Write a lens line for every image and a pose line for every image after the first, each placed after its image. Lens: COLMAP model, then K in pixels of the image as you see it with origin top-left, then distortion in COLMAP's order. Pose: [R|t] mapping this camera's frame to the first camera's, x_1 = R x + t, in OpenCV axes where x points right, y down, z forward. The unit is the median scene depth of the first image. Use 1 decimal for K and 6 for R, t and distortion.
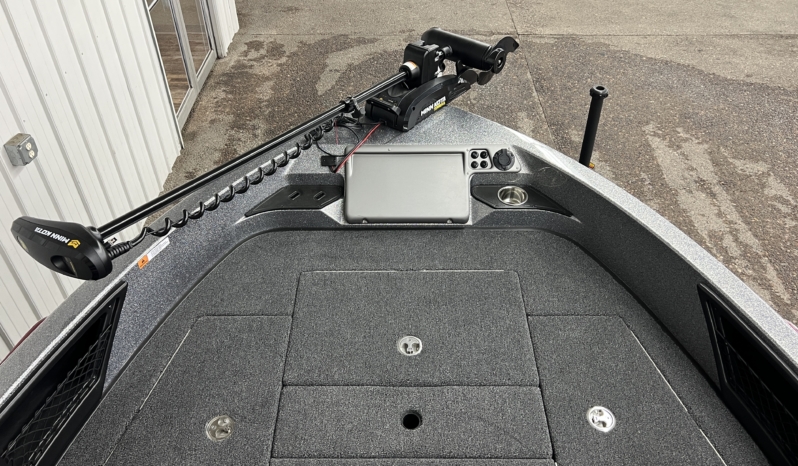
lens RADIAL K [[624.9, 0, 398.1], [0, 624.9, 232.4], [0, 0, 1]] dist [0.056526, -0.058943]
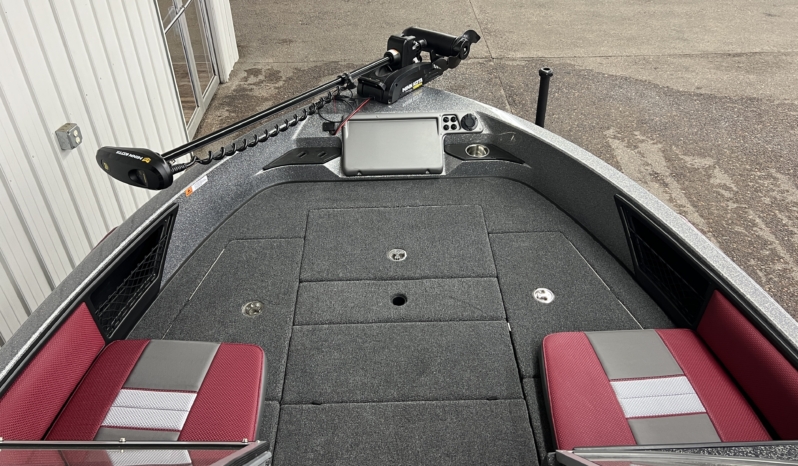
lens RADIAL K [[624.9, 0, 397.8], [0, 624.9, 238.4], [0, 0, 1]] dist [0.056526, -0.058943]
pose [[0.999590, -0.024740, 0.014393, 0.002208], [0.025576, 0.997799, -0.061173, 0.193736], [-0.012848, 0.061516, 0.998023, -0.238928]]
